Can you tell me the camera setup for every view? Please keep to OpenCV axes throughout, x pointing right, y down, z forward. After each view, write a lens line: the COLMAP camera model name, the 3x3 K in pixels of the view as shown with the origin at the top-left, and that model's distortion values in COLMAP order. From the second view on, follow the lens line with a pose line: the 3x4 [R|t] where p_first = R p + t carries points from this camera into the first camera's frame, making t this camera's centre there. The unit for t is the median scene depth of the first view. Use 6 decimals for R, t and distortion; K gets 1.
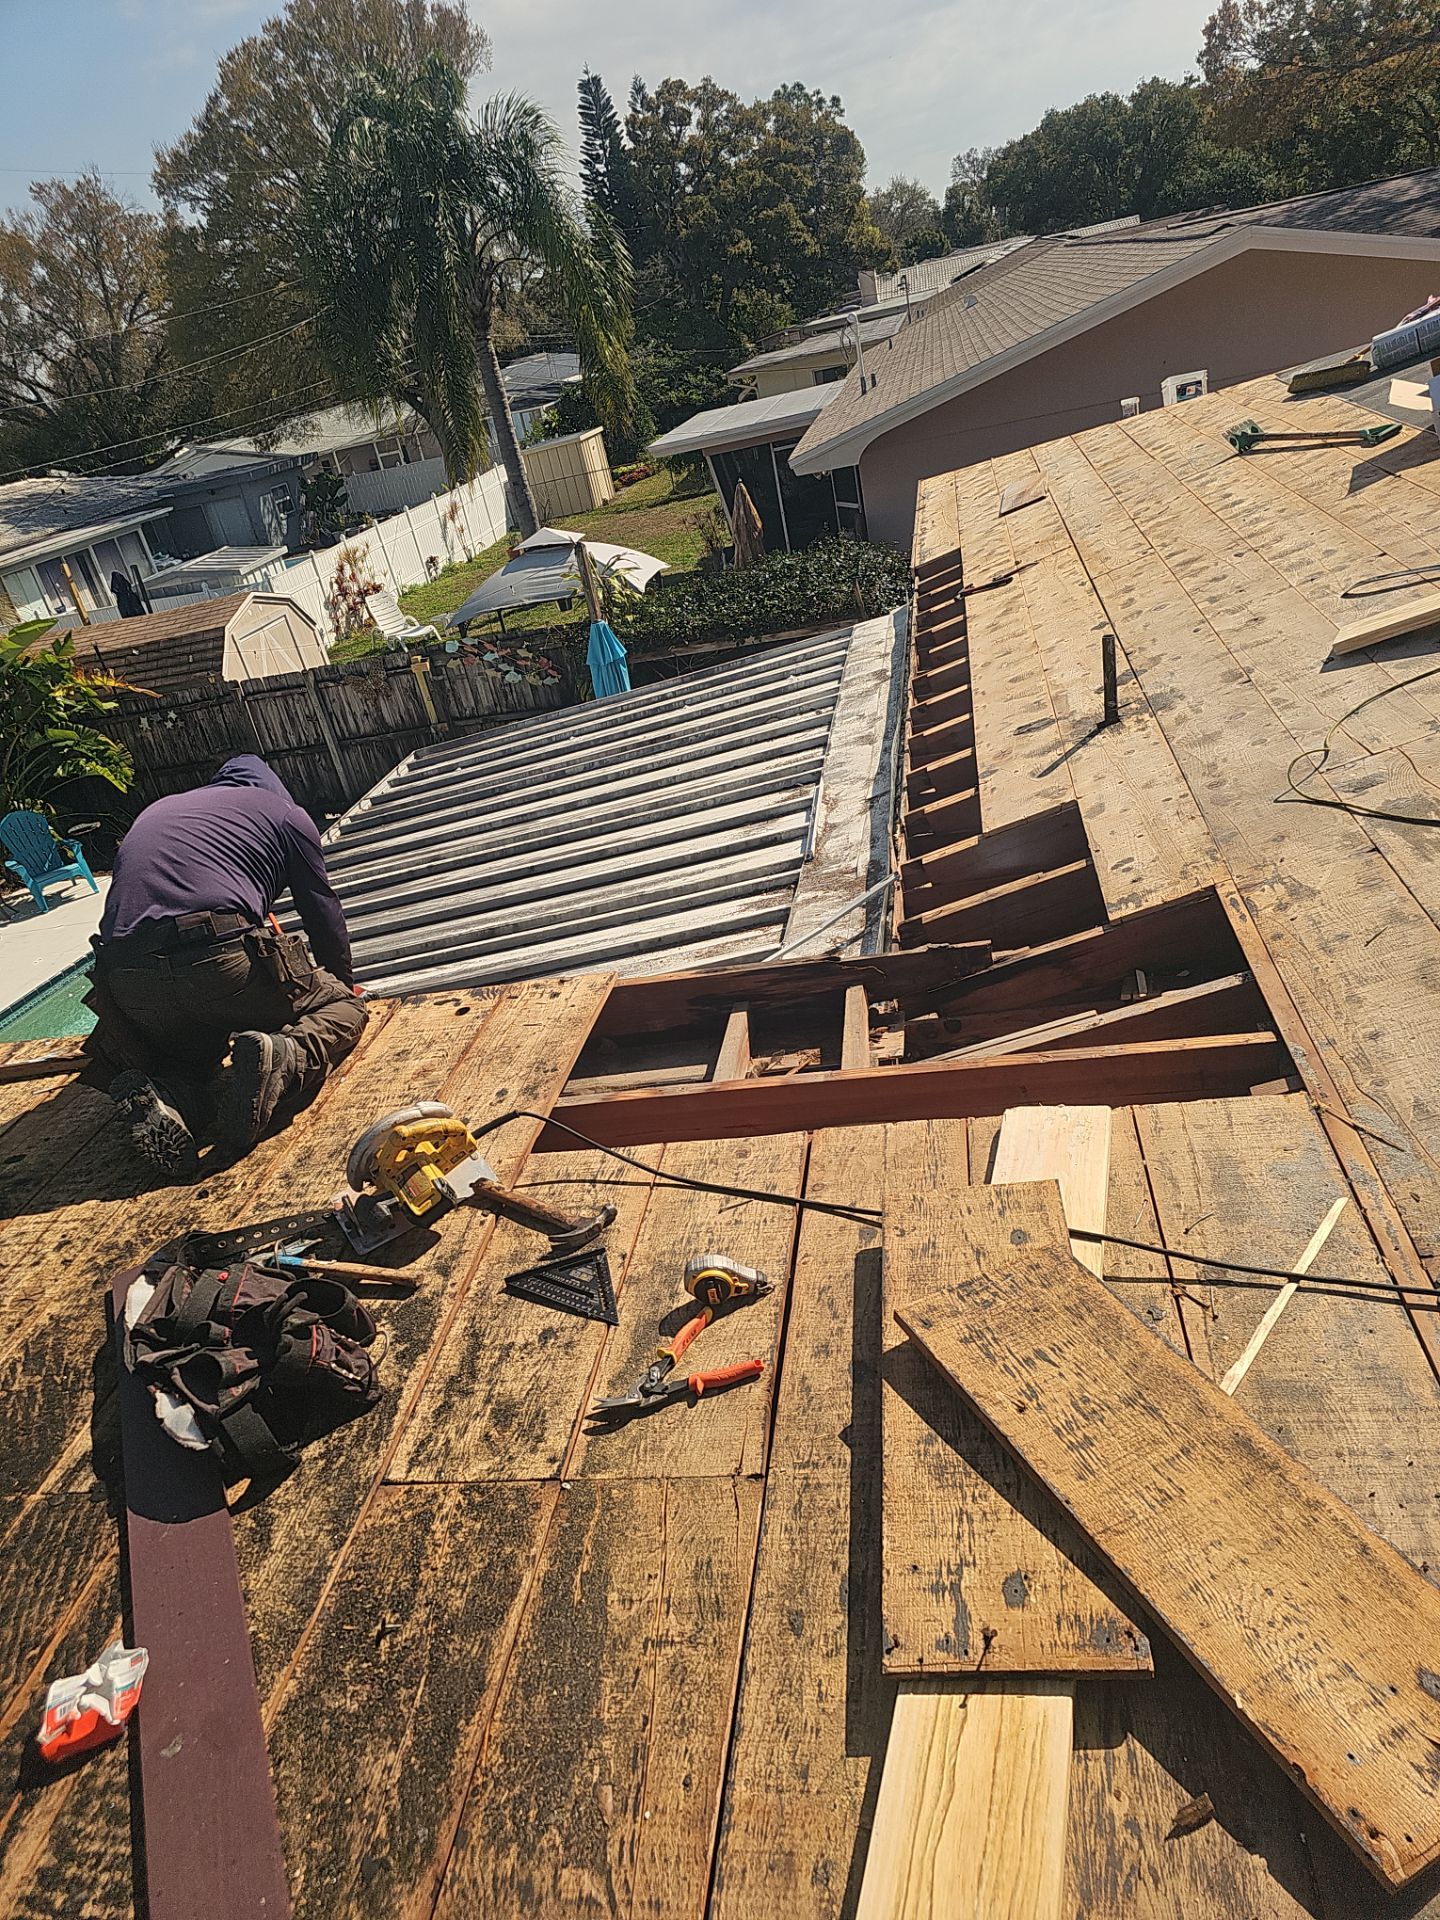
lens RADIAL K [[1407.8, 0, 720.0], [0, 1407.8, 960.0], [0, 0, 1]] dist [0.002820, -0.009957]
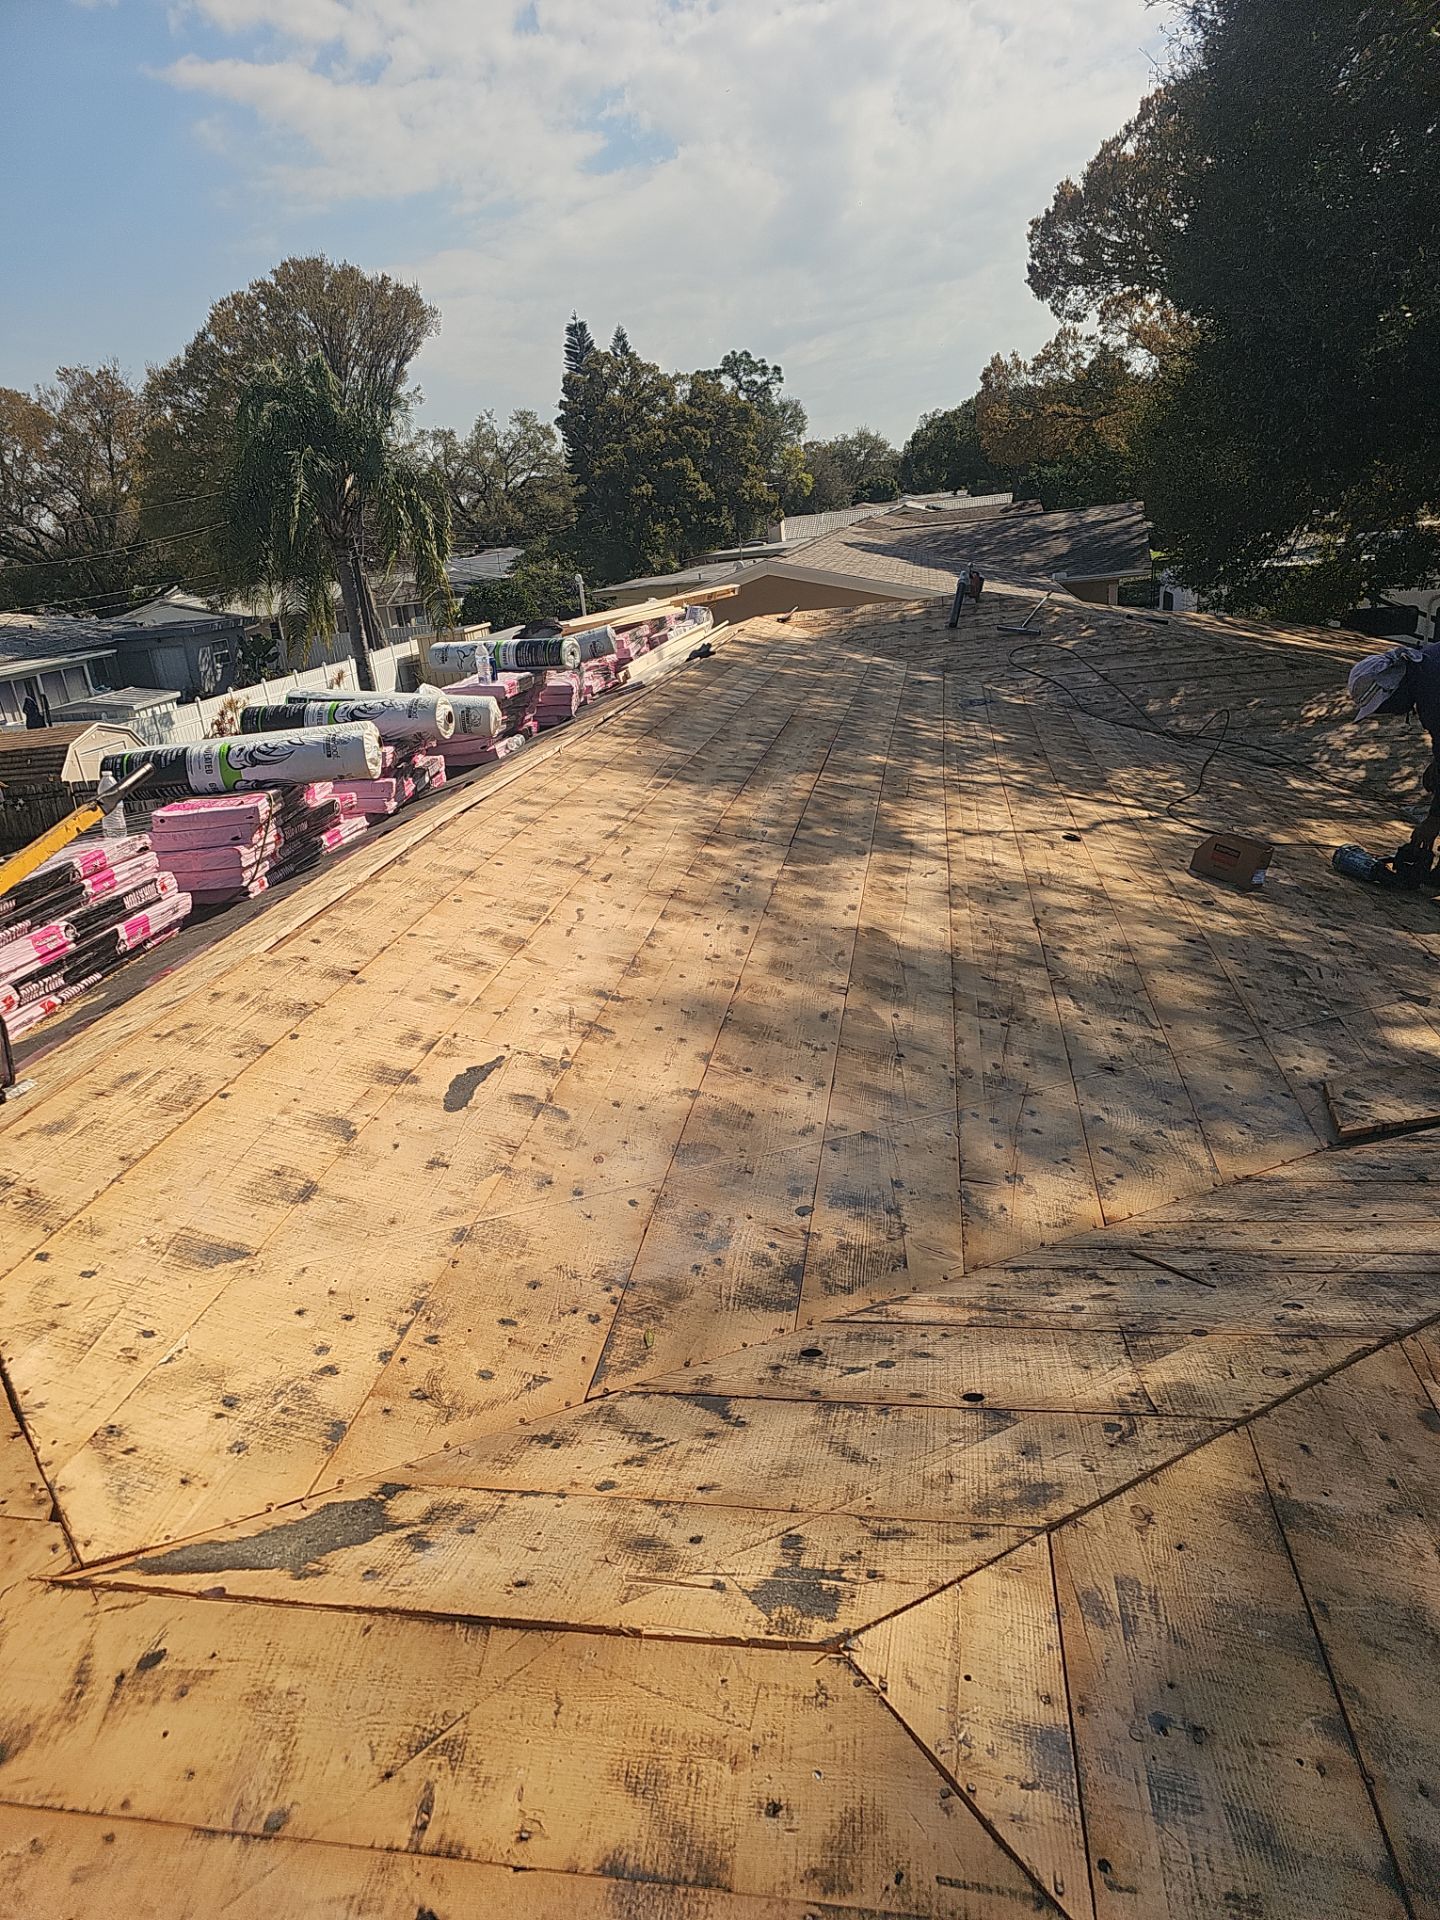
lens RADIAL K [[1407.8, 0, 720.0], [0, 1407.8, 960.0], [0, 0, 1]] dist [0.002820, -0.009957]
pose [[0.994564, 0.102403, 0.018857, 0.096227], [-0.099214, 0.986948, -0.126846, 0.030481], [-0.031600, 0.124285, 0.991743, -0.130554]]
